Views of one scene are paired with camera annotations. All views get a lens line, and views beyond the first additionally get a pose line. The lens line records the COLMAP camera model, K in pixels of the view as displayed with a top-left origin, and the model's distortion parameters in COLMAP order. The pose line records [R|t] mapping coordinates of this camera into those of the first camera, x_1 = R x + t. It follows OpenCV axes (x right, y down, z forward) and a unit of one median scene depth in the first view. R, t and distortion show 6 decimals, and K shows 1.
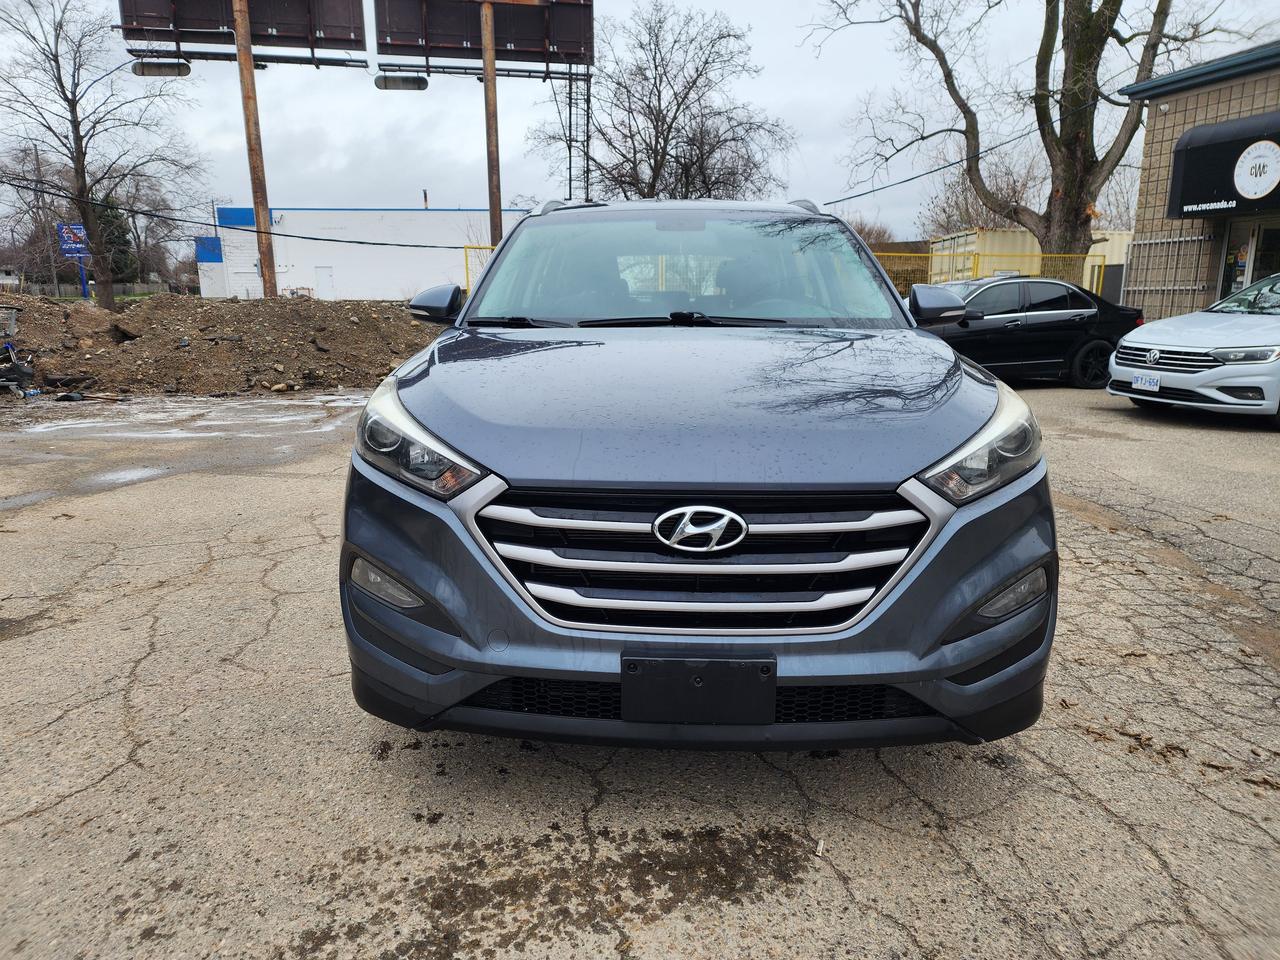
lens RADIAL K [[840.7, 0, 637.1], [0, 840.7, 483.2], [0, 0, 1]] dist [0.013138, -0.017730]
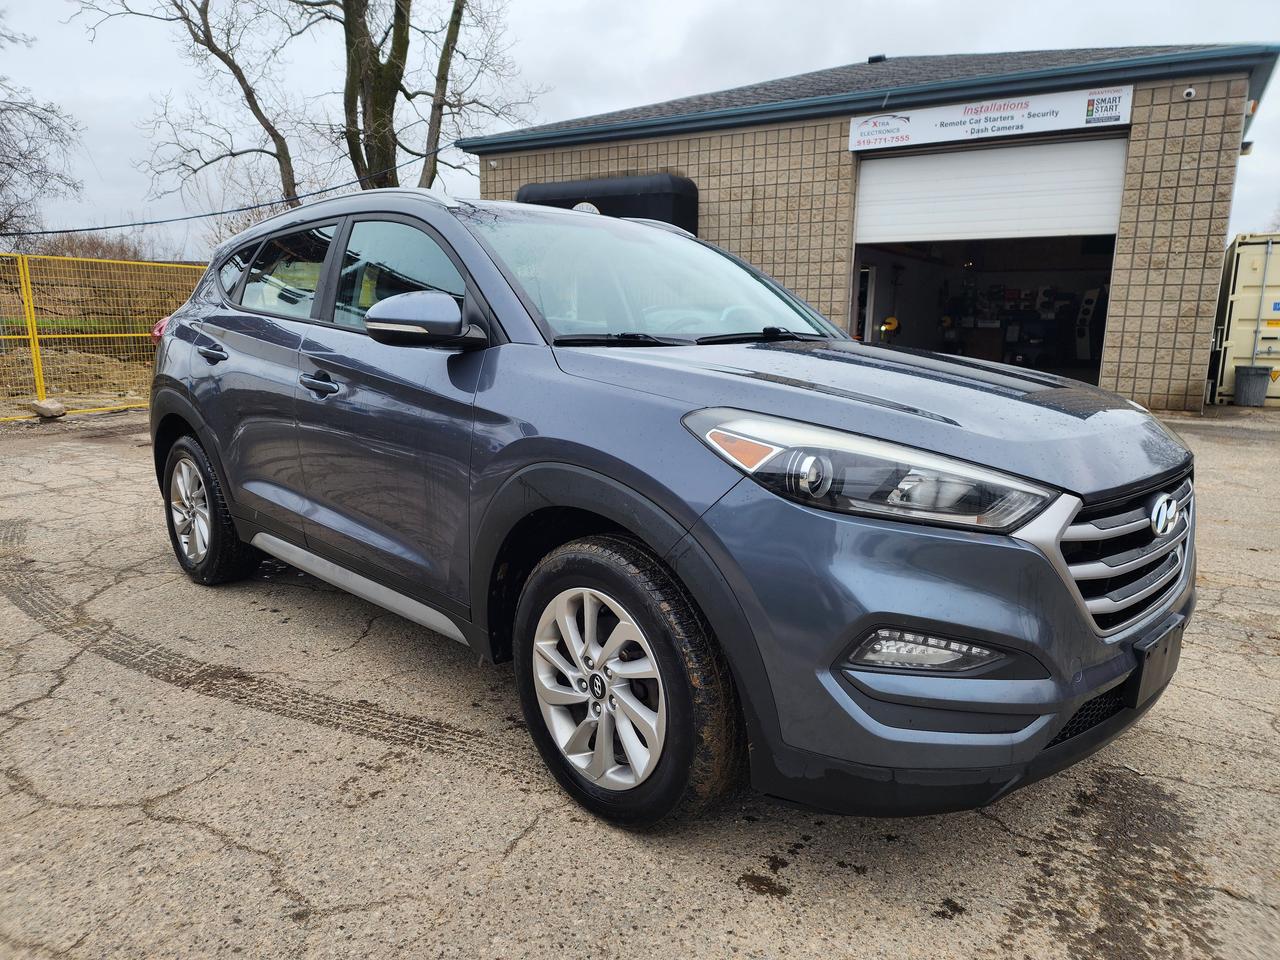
lens RADIAL K [[840.7, 0, 638.0], [0, 840.7, 481.4], [0, 0, 1]] dist [0.013138, -0.017730]
pose [[0.694625, -0.115890, 0.709975, -0.142514], [0.137682, 0.990111, 0.026912, -0.013984], [-0.706073, 0.079057, 0.703712, 0.081585]]
